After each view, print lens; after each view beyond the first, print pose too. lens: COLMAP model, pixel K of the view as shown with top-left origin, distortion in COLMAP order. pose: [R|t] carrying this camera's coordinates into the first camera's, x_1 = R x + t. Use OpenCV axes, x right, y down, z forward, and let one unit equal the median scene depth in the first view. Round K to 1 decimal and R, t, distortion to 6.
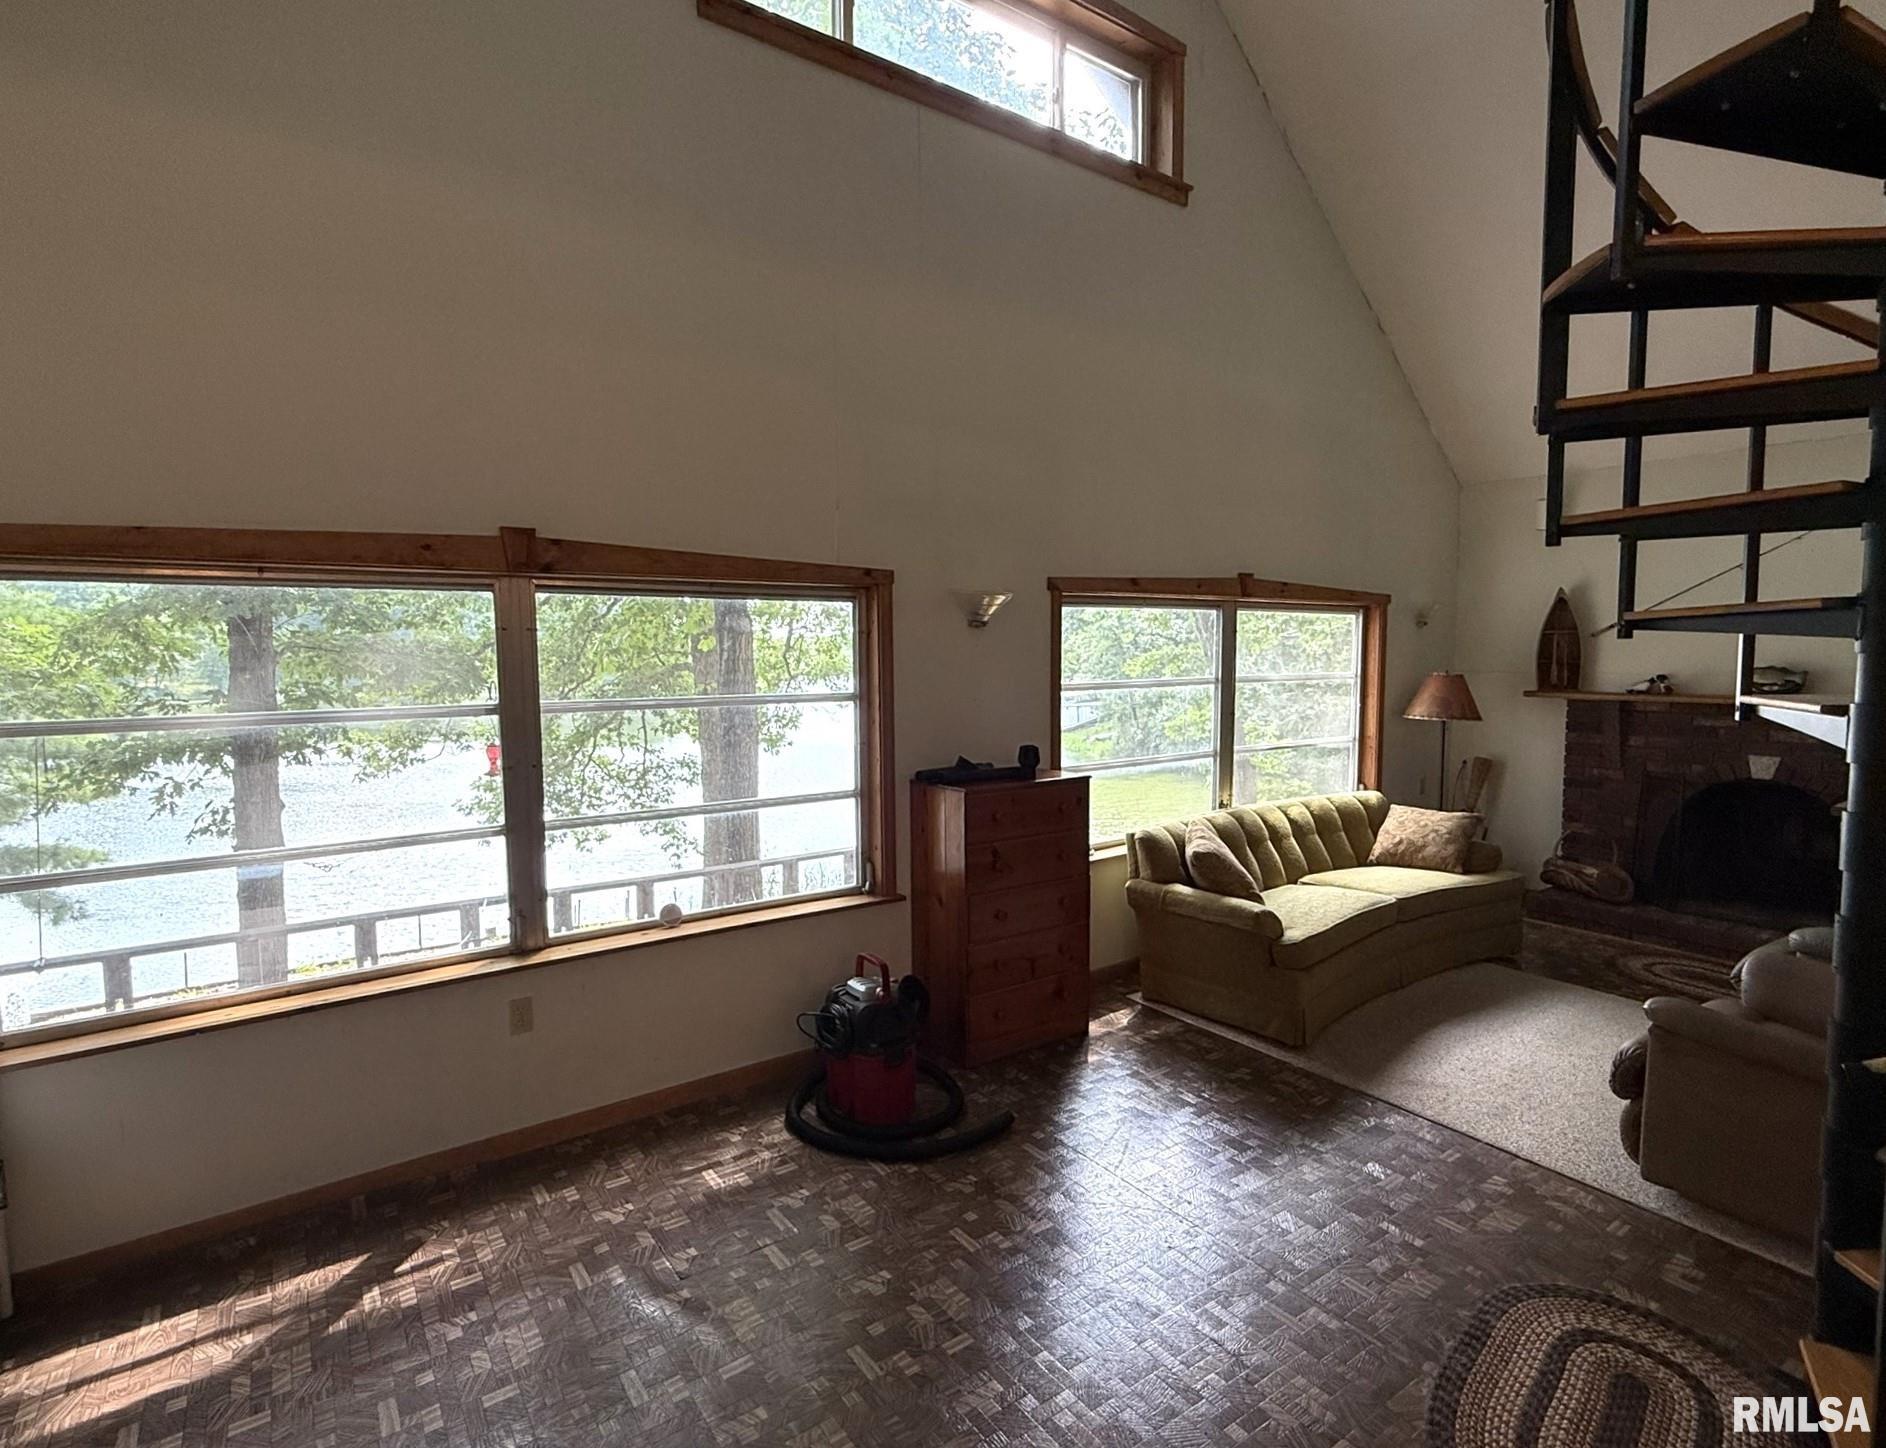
lens RADIAL K [[944.5, 0, 910.8], [0, 944.5, 729.2], [0, 0, 1]] dist [0.003595, 0.000048]
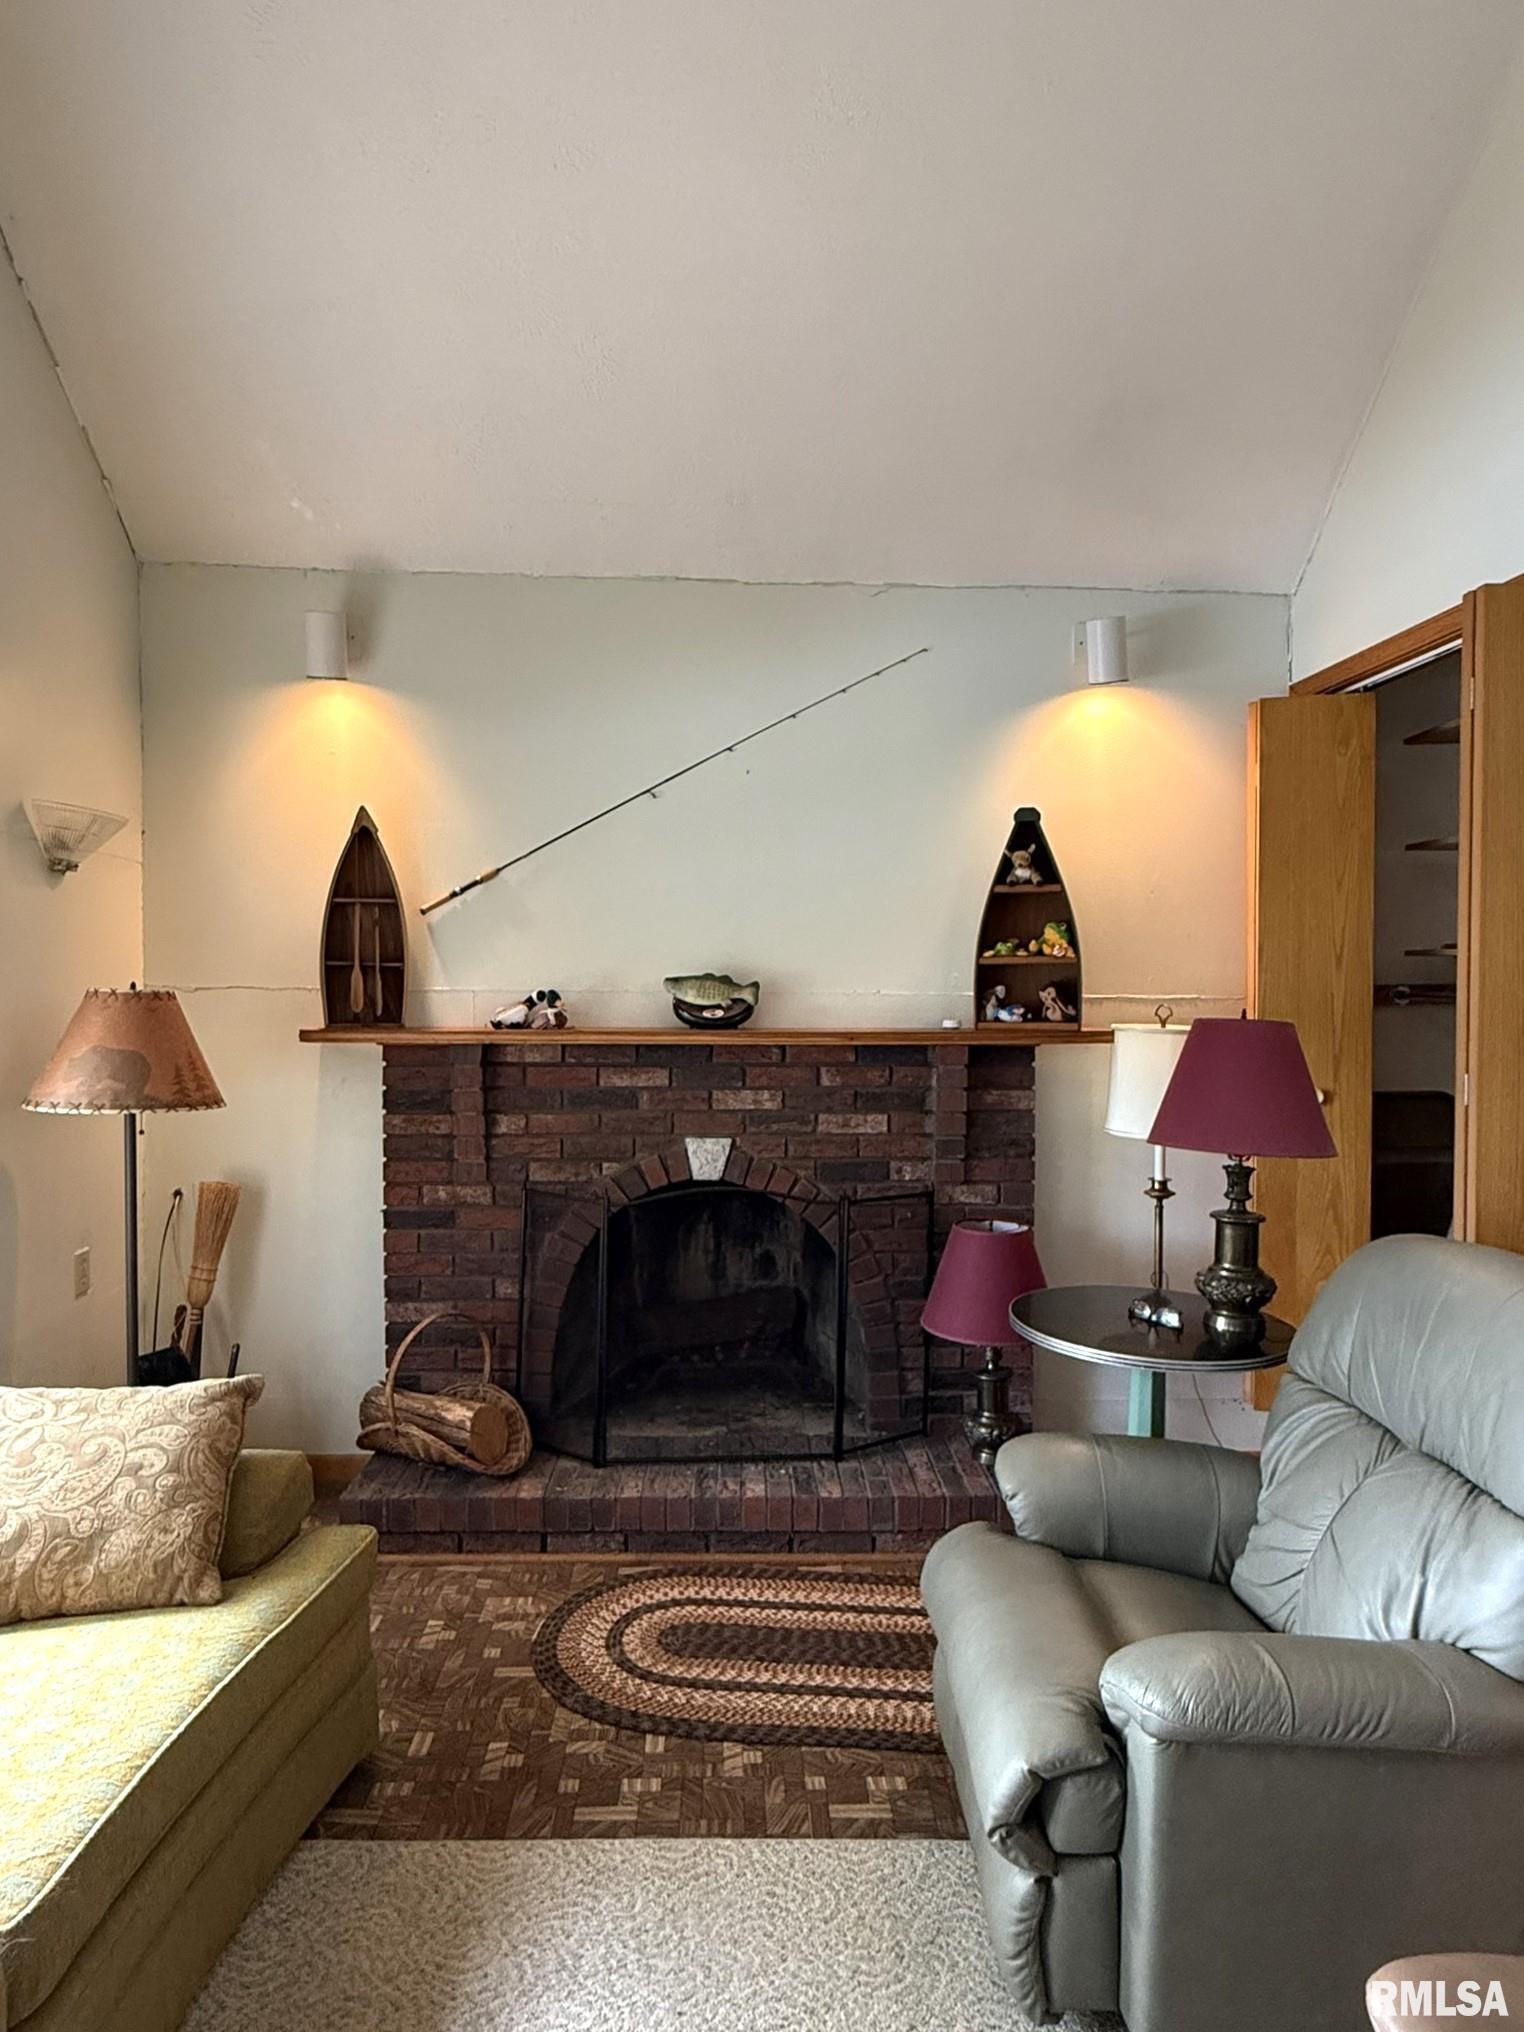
lens RADIAL K [[1211.0, 0, 762.0], [0, 1211.0, 1016.0], [0, 0, 1]] dist [-0.000735, 0.000759]
pose [[0.530198, -0.017780, 0.847688, 0.384405], [0.059481, 0.998097, -0.016268, -0.033765], [-0.845785, 0.059047, 0.530246, 0.705977]]
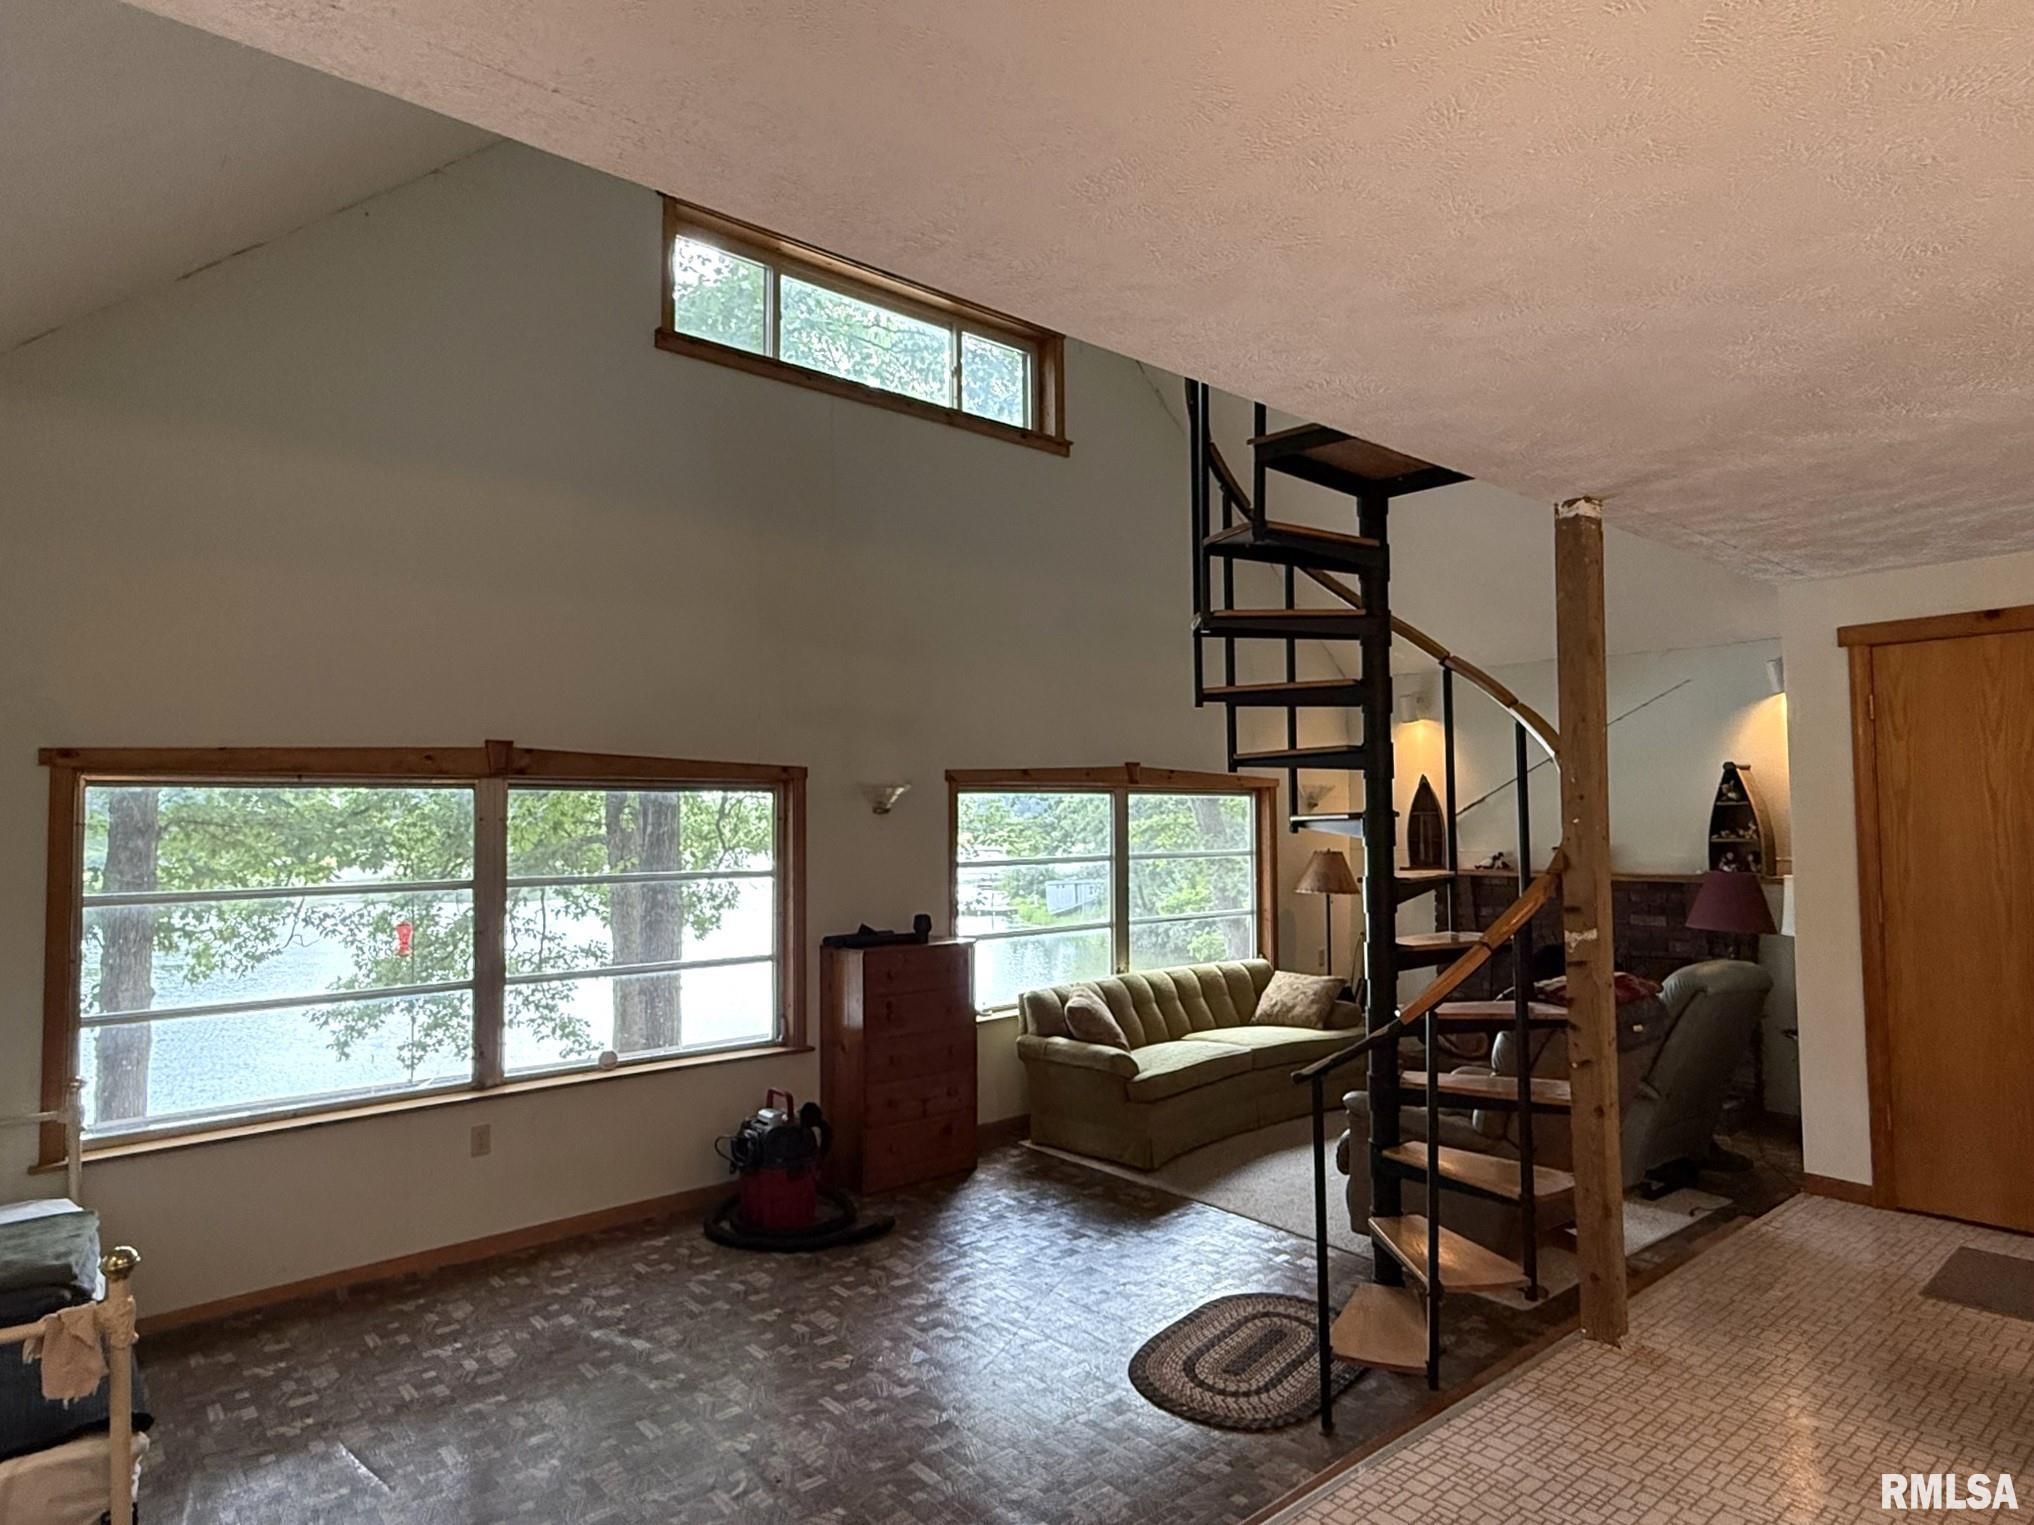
lens RADIAL K [[1212.2, 0, 1017.0], [0, 1212.2, 762.5], [0, 0, 1]] dist [-0.000735, 0.000759]
pose [[0.993842, 0.007710, 0.110536, 0.068681], [0.006107, 0.992249, -0.124118, 0.016035], [-0.110636, 0.124029, 0.986092, -0.490597]]
